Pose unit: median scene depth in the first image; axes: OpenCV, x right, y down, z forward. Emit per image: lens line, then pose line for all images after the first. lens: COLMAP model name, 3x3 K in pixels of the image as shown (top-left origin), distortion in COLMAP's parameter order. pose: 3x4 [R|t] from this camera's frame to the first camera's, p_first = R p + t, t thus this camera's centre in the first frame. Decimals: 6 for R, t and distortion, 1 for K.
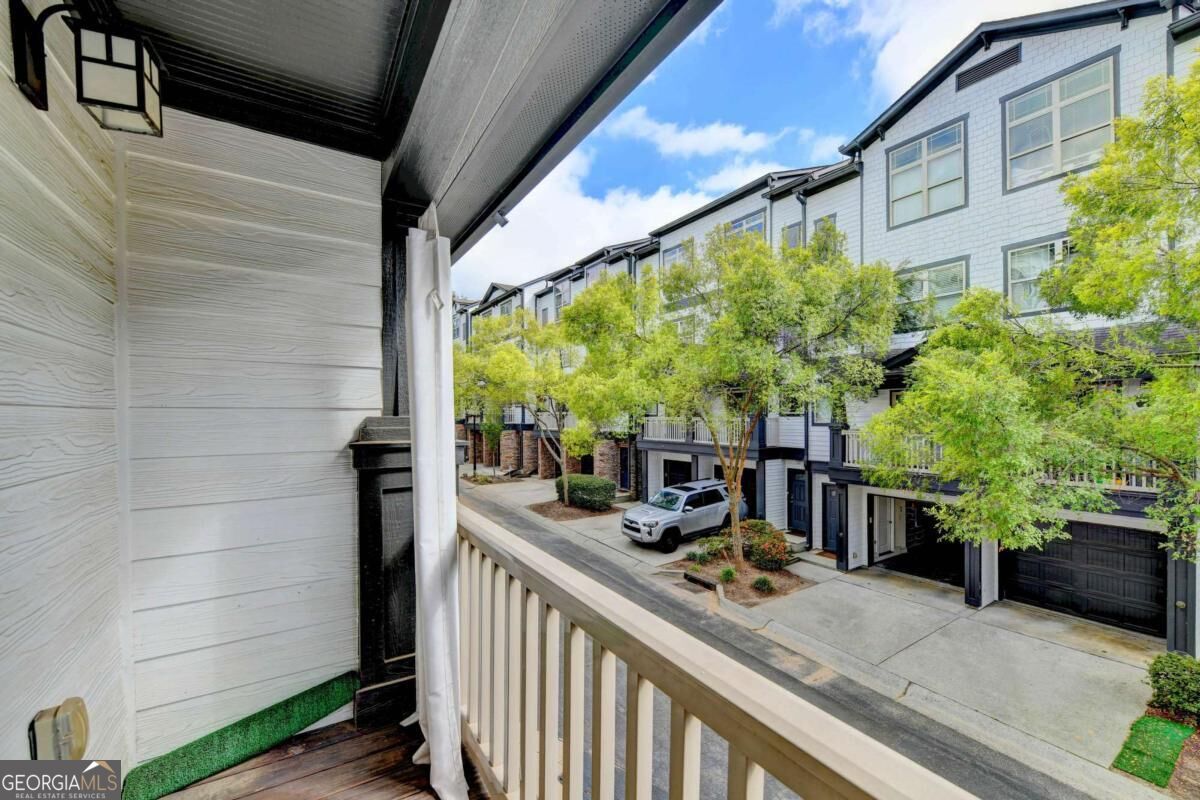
lens RADIAL K [[488.9, 0, 643.4], [0, 488.9, 409.5], [0, 0, 1]] dist [-0.005935, -0.001152]
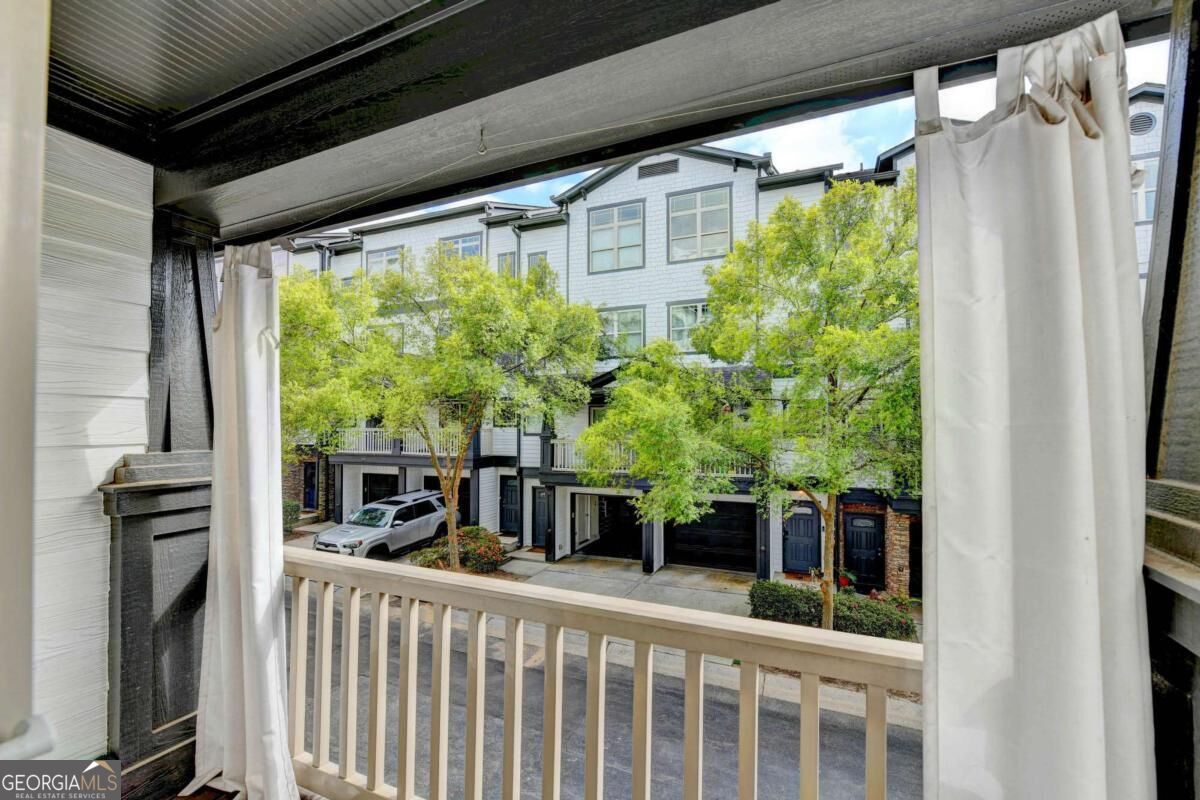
lens RADIAL K [[488.9, 0, 600.0], [0, 488.9, 405.1], [0, 0, 1]] dist [-0.005935, -0.001152]
pose [[0.858834, 0.008740, 0.512180, -0.108978], [0.001040, 0.999823, -0.018806, -0.020758], [-0.512253, 0.016684, 0.858672, -0.064721]]
